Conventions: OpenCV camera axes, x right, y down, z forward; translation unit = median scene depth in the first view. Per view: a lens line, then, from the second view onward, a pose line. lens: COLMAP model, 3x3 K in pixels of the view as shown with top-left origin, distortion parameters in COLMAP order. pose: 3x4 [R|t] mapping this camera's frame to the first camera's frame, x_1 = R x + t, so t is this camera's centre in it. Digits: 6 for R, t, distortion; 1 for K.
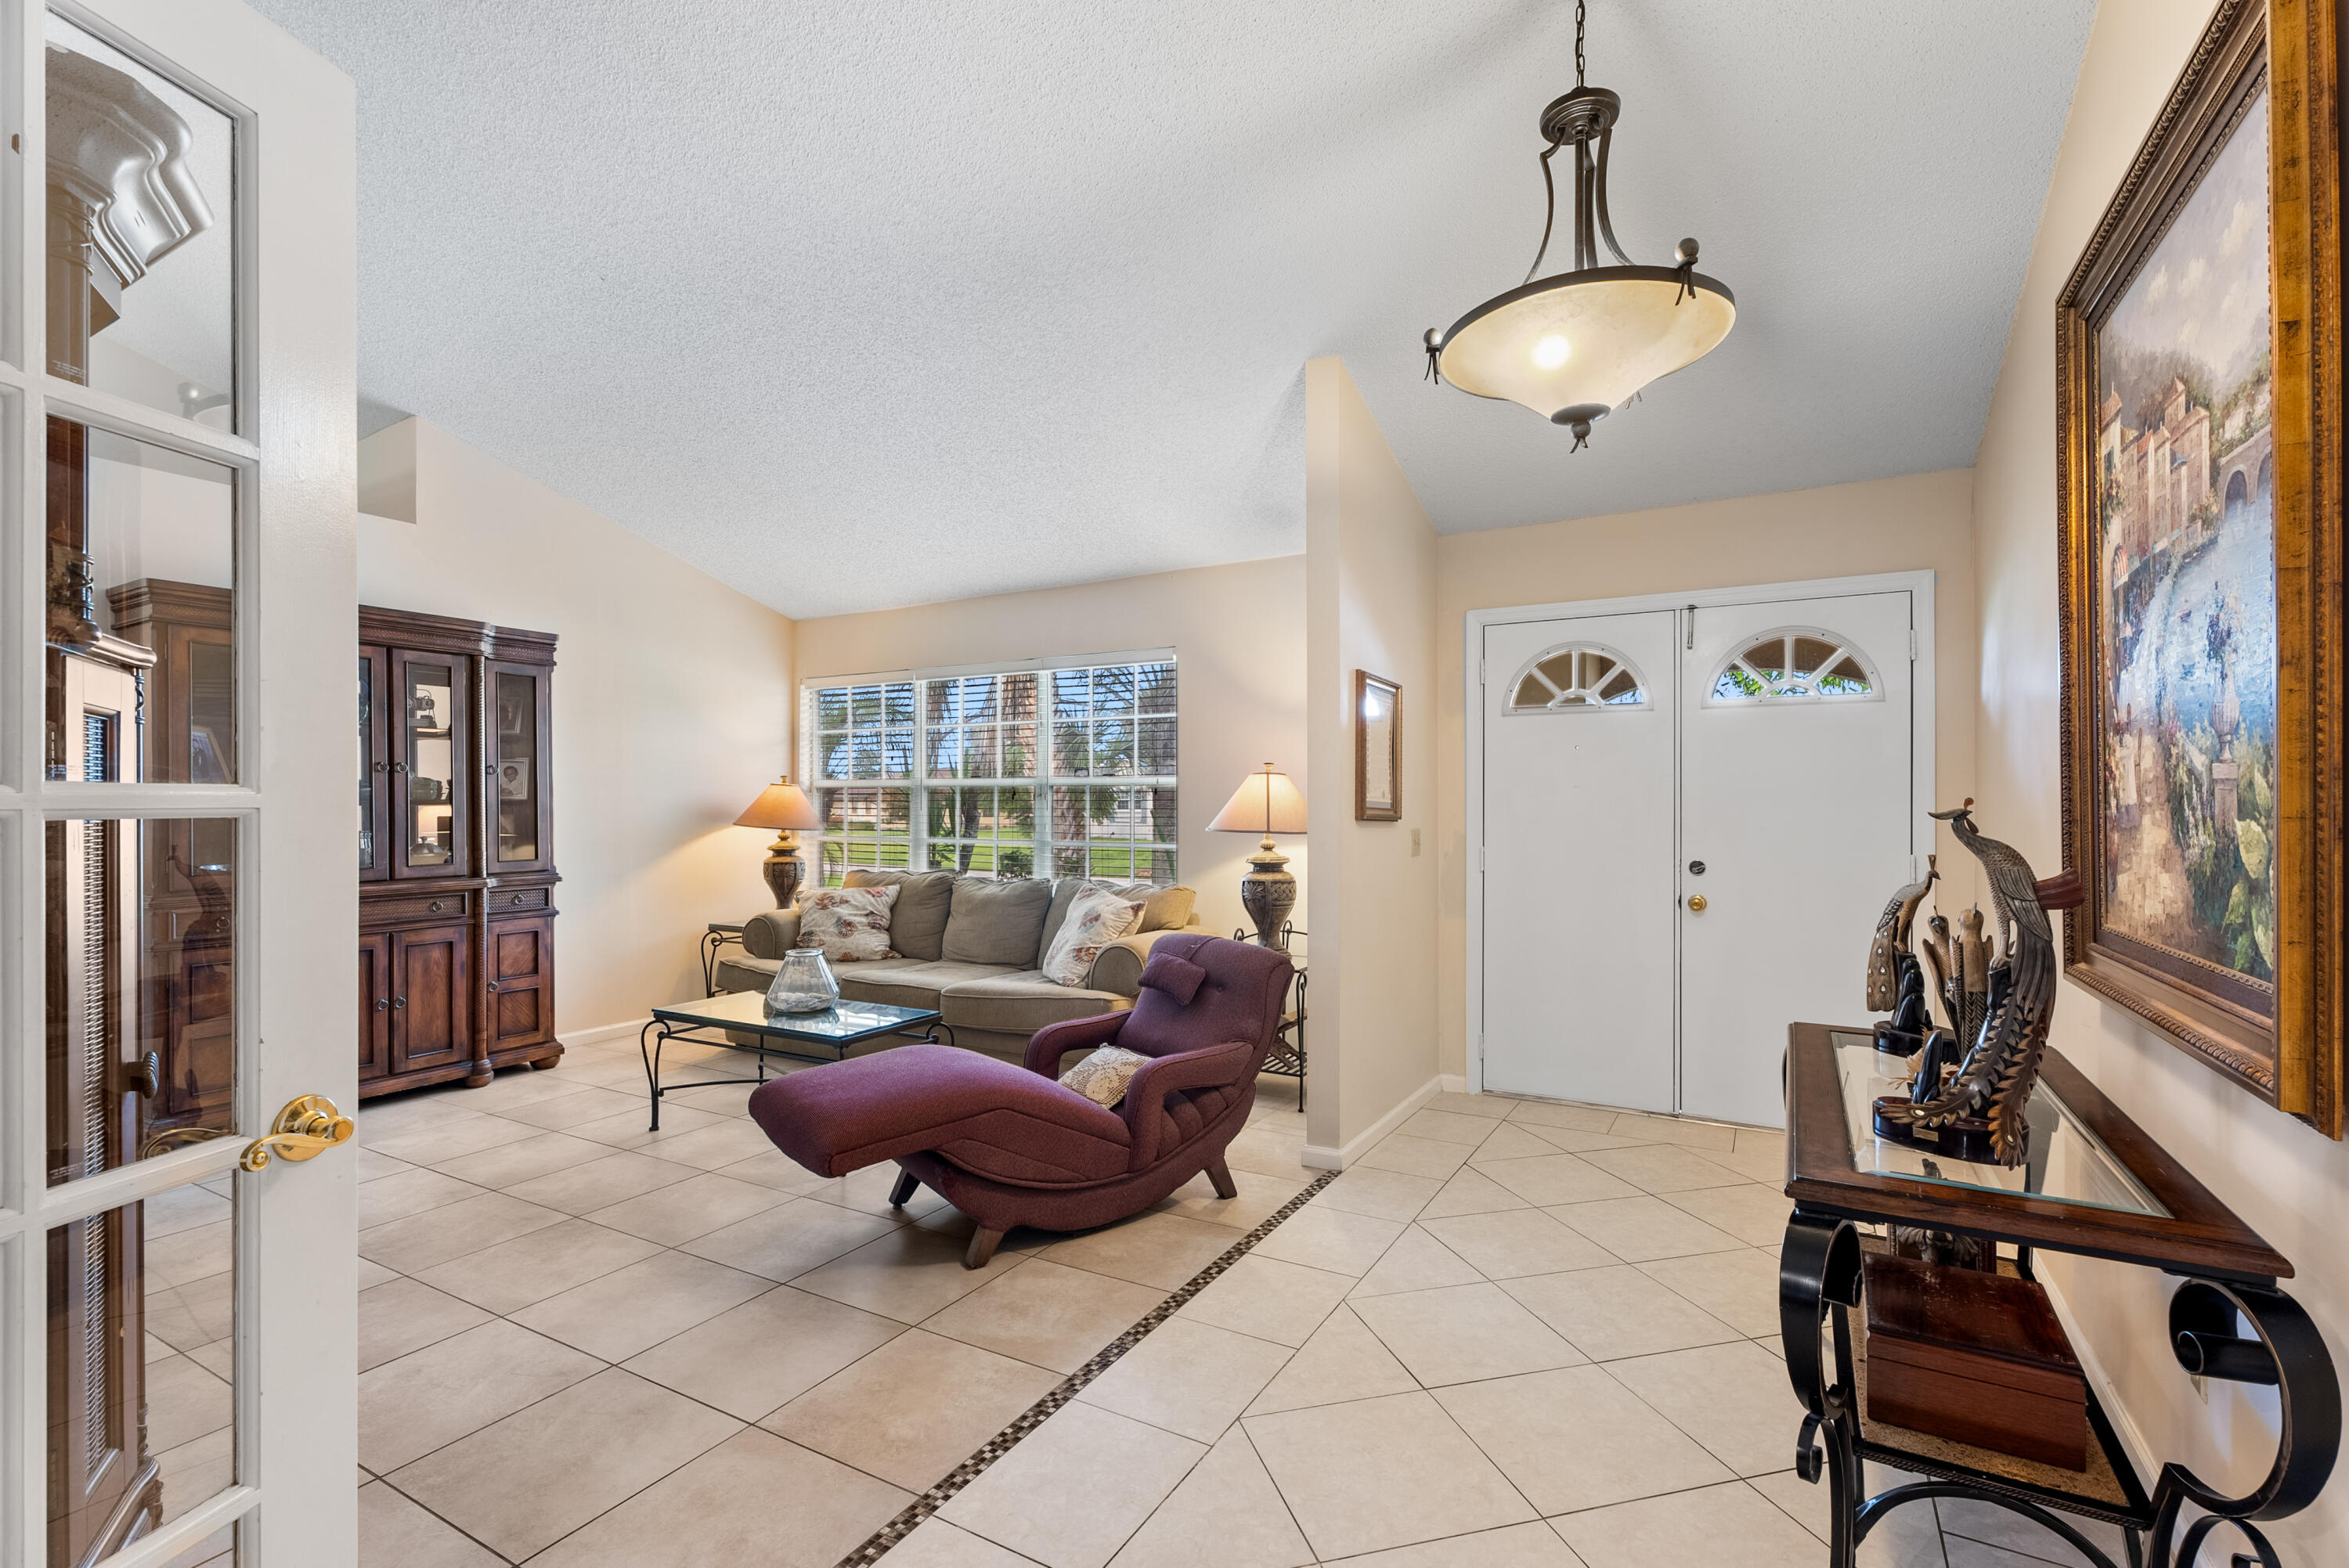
lens RADIAL K [[1063.3, 0, 1170.8], [0, 1063.3, 810.2], [0, 0, 1]] dist [0.002672, 0.000293]
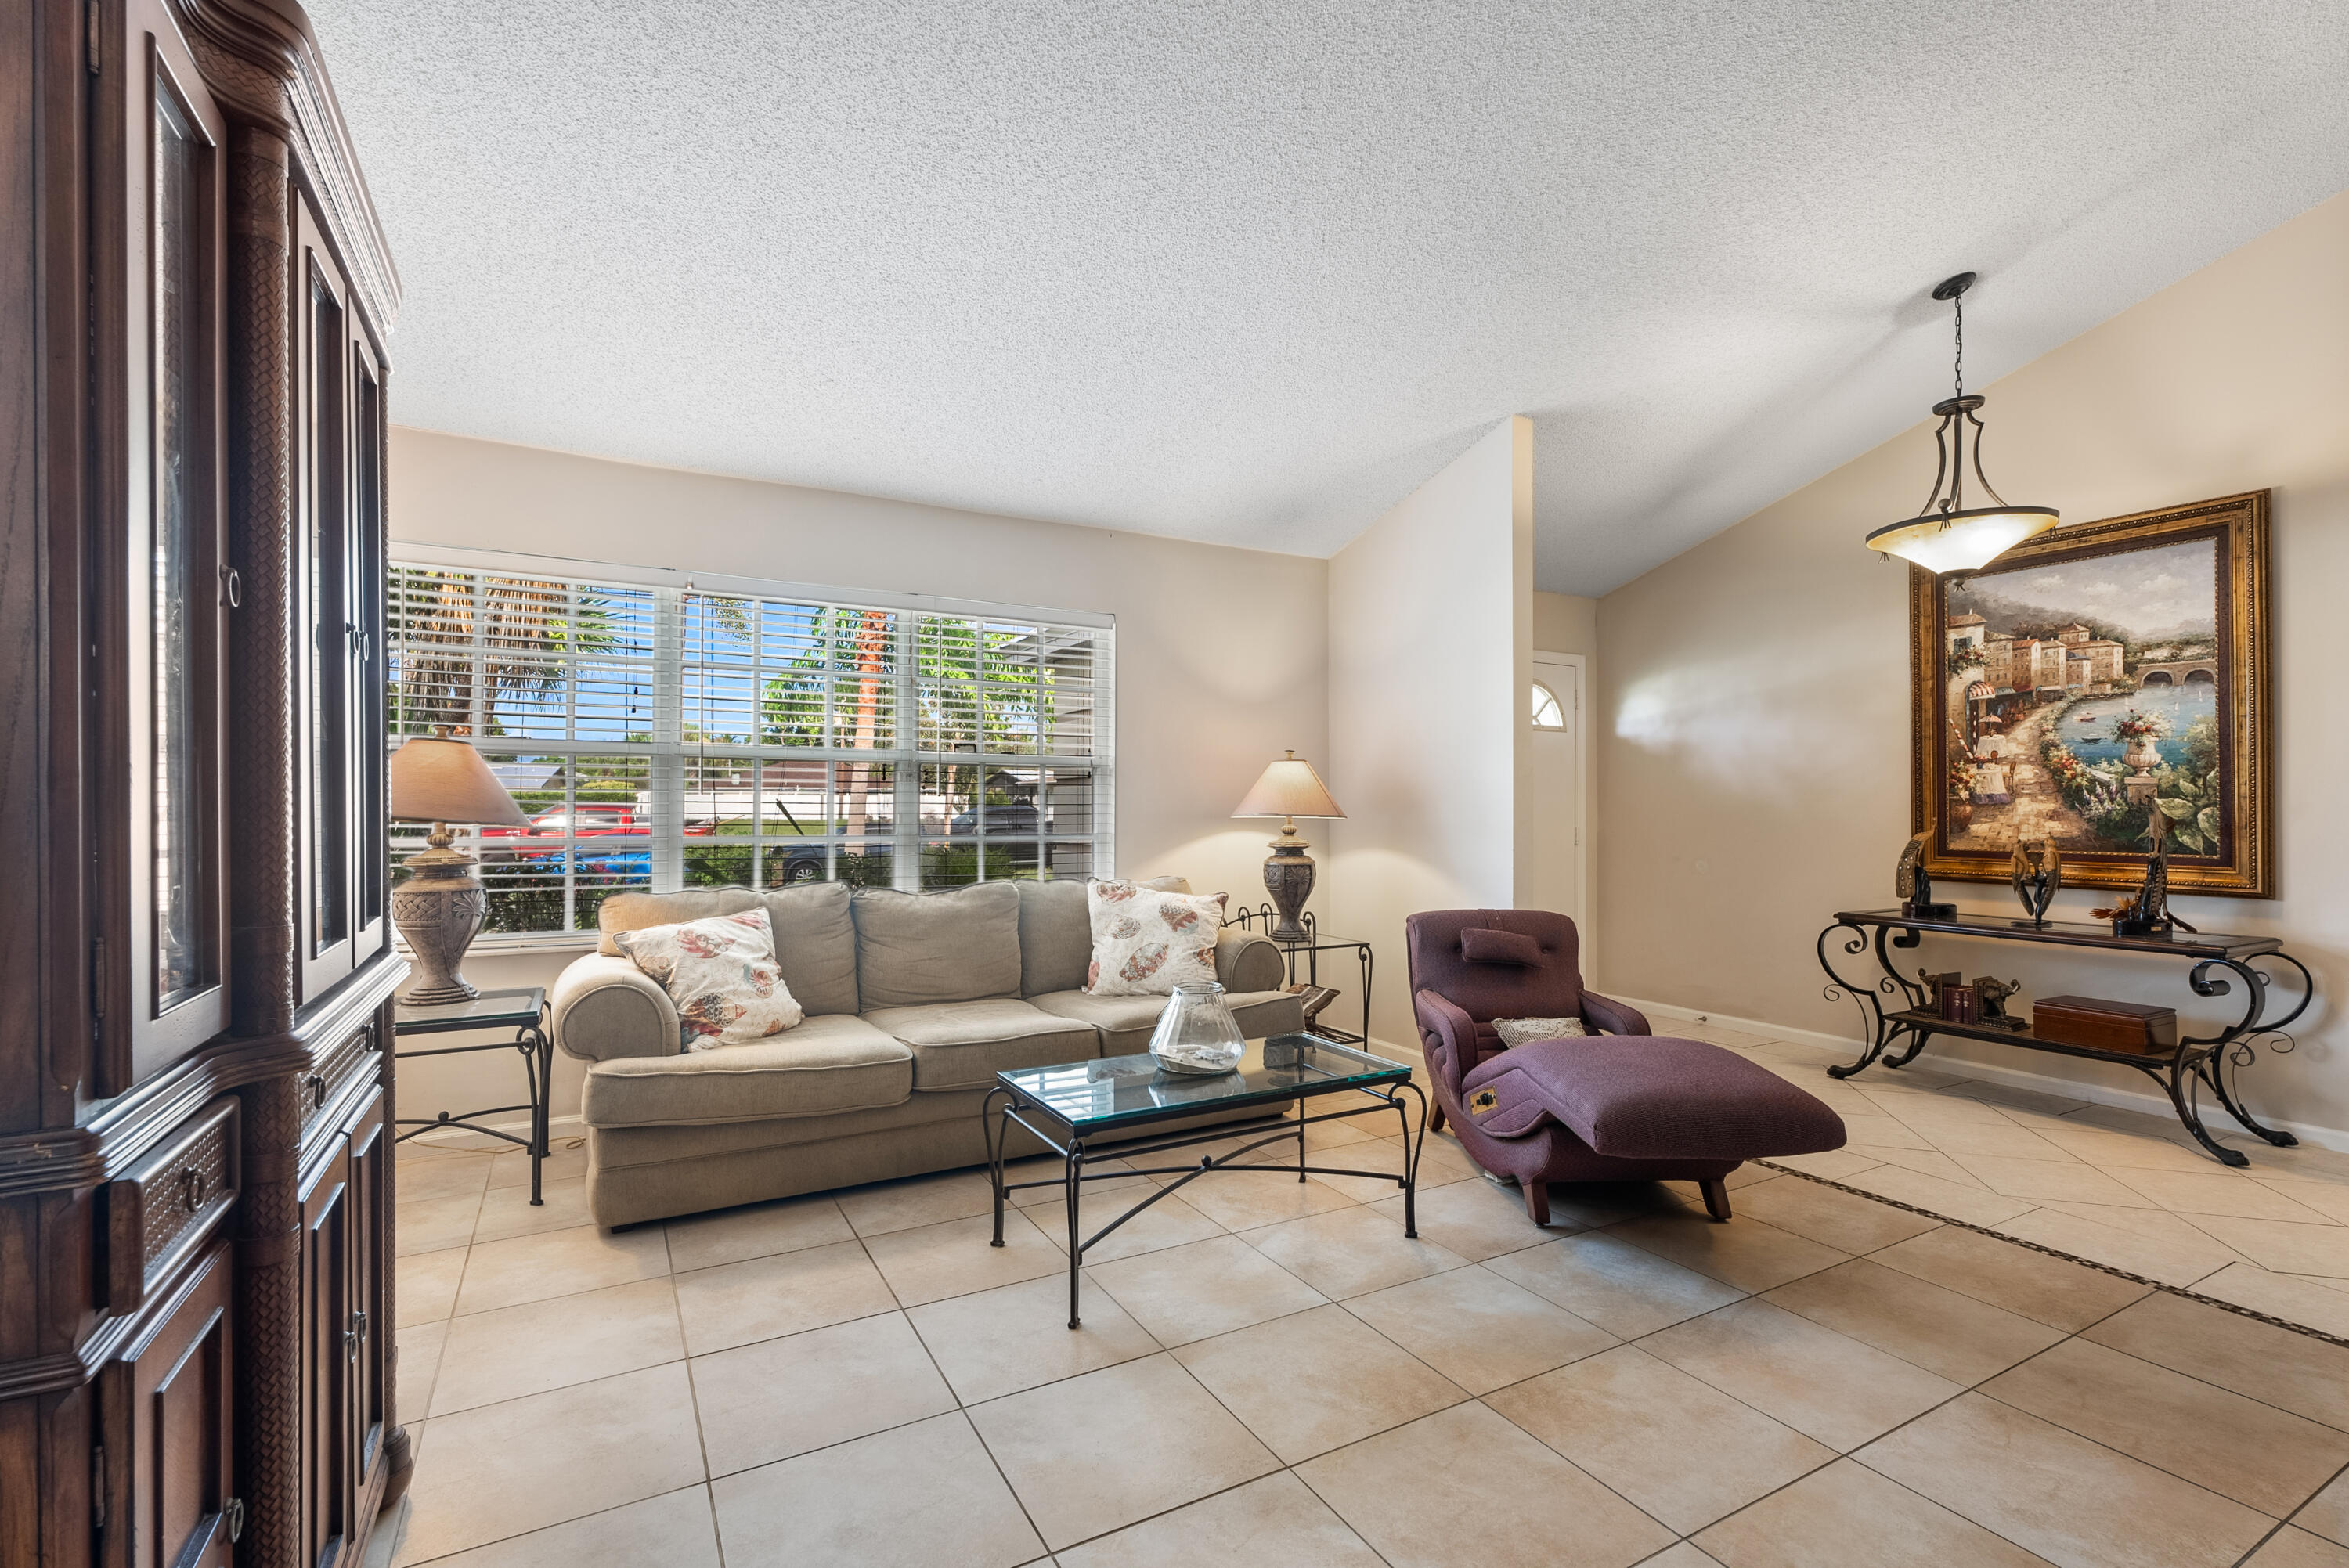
lens RADIAL K [[1056.4, 0, 1169.3], [0, 1056.4, 795.8], [0, 0, 1]] dist [0.000429, -0.000407]
pose [[0.517542, 0.007444, 0.855625, -1.921627], [-0.000899, 0.999966, -0.008156, 0.018722], [-0.855657, 0.003452, 0.517531, 1.288636]]
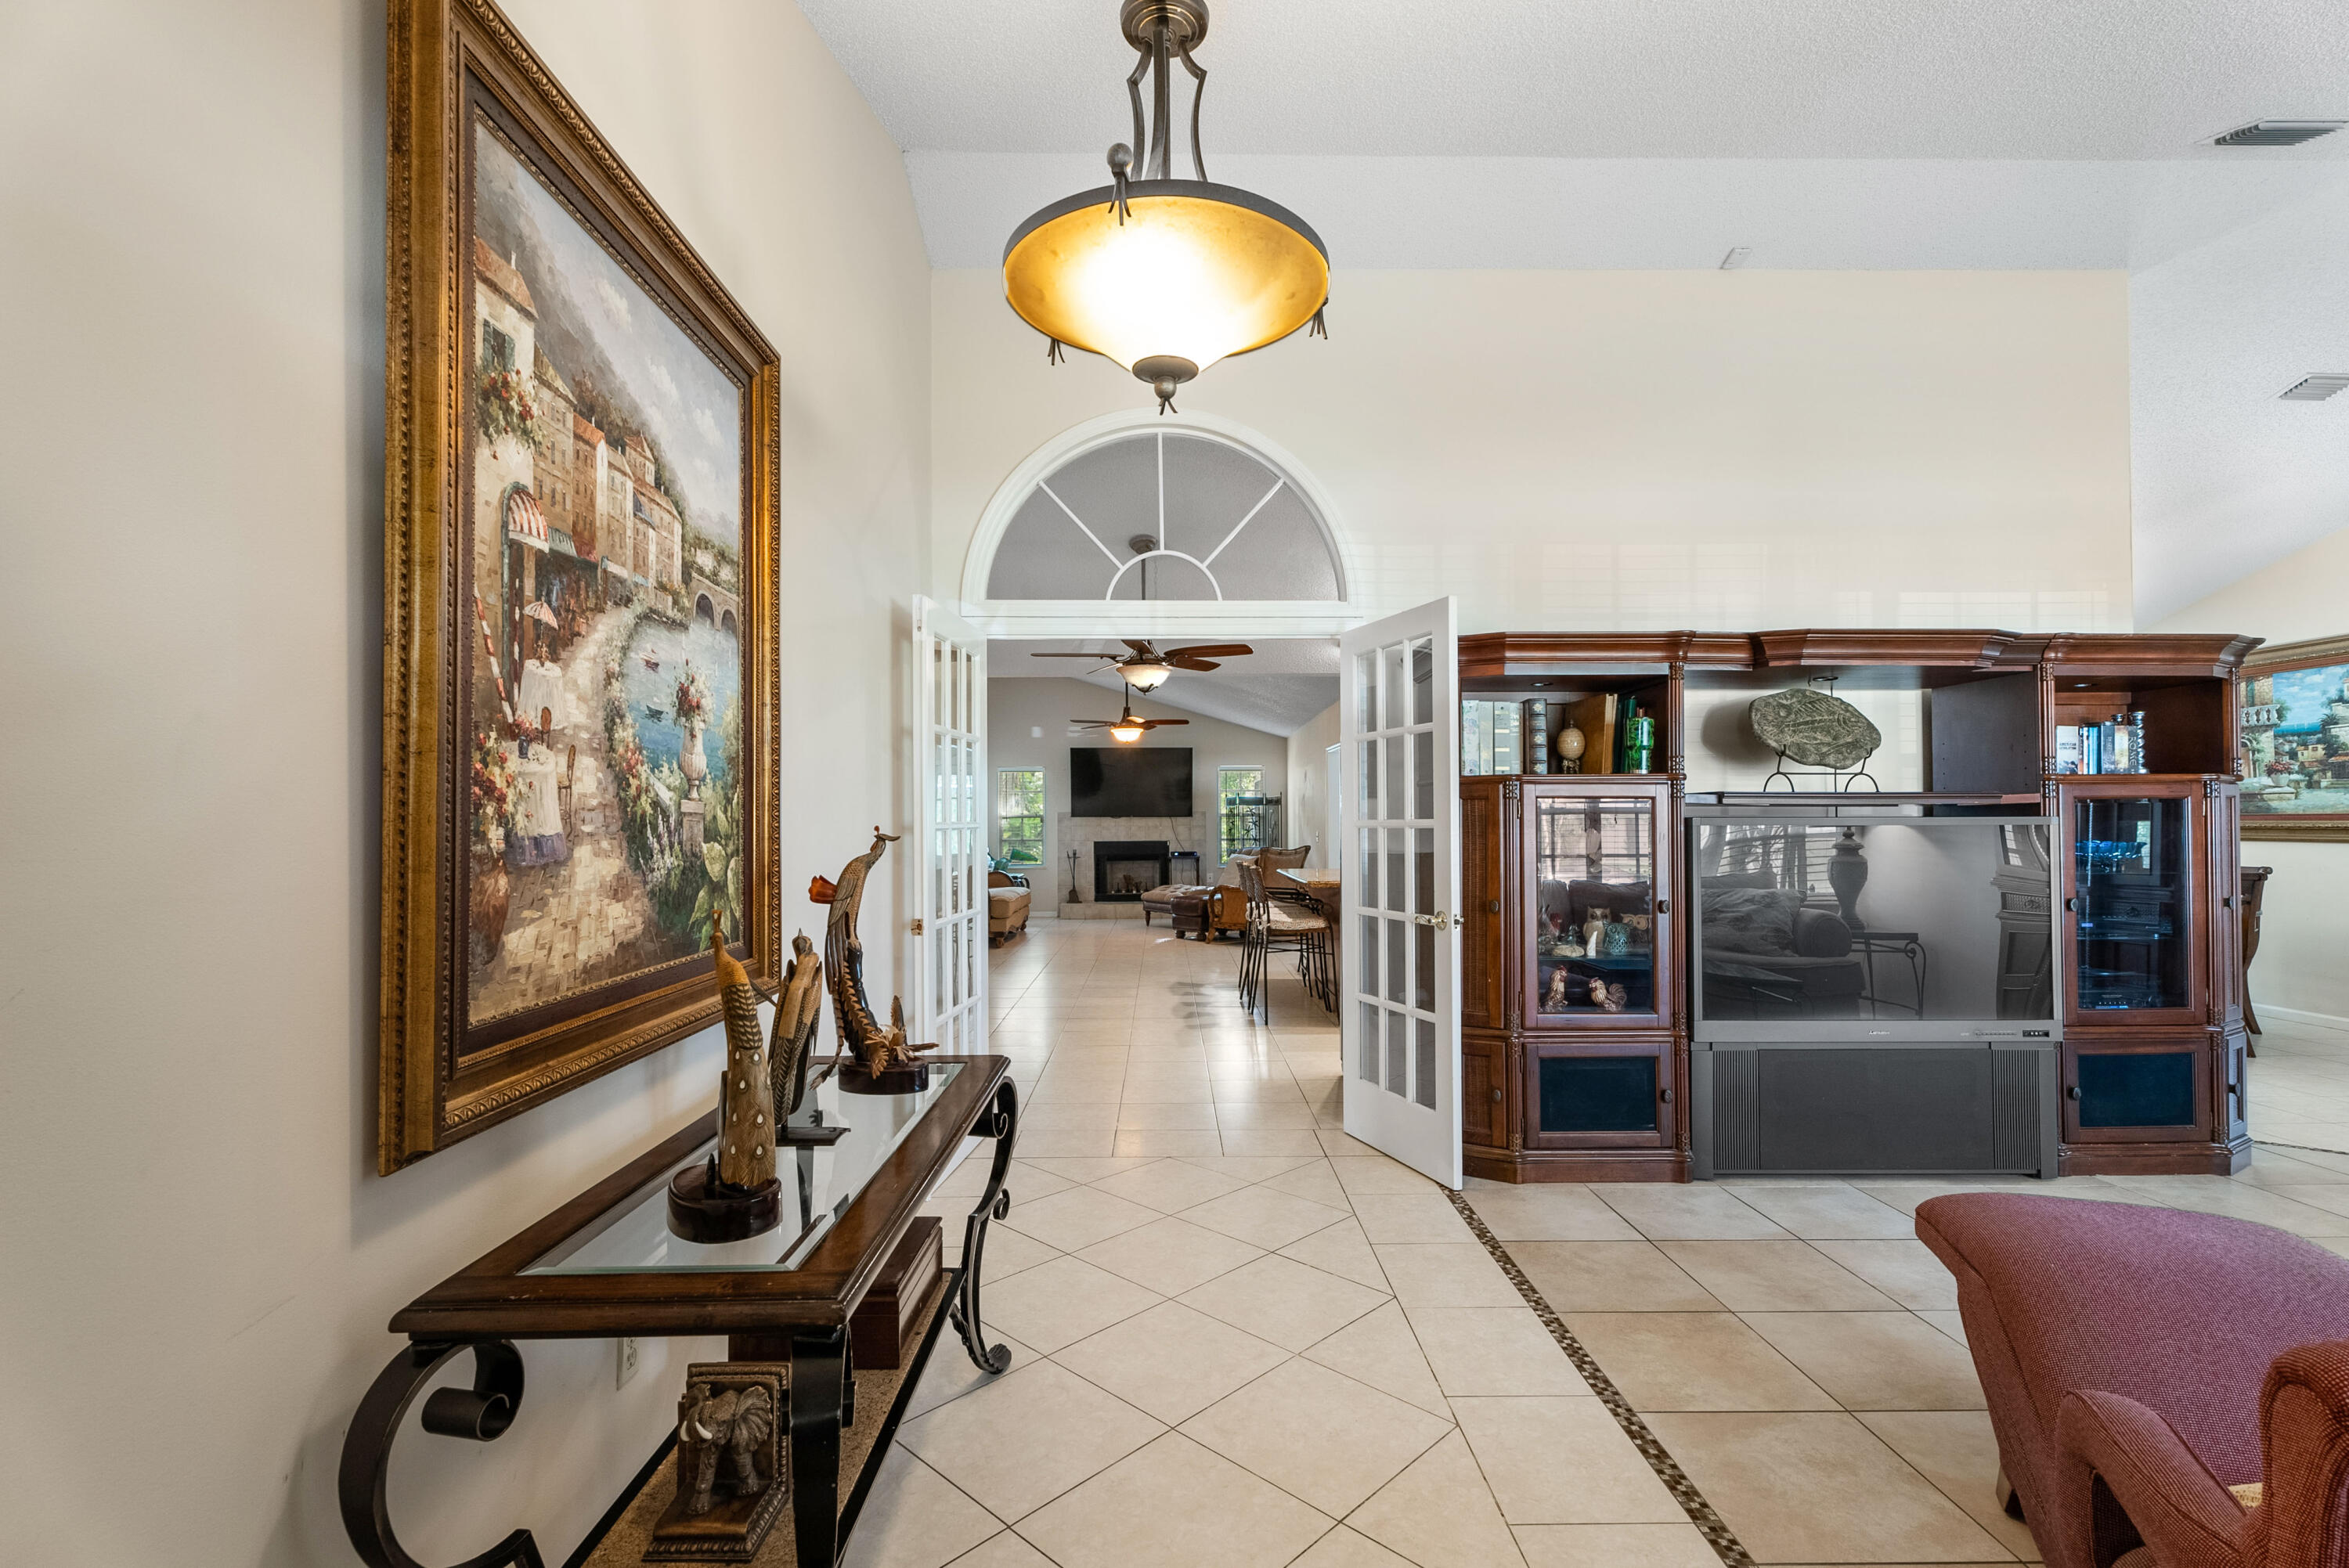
lens RADIAL K [[1063.3, 0, 1170.8], [0, 1063.3, 810.2], [0, 0, 1]] dist [0.002672, 0.000293]
pose [[-0.861497, 0.000255, -0.507762, 0.860520], [0.004897, 0.999958, -0.007808, -0.014538], [0.507738, -0.009213, -0.861462, 1.831204]]
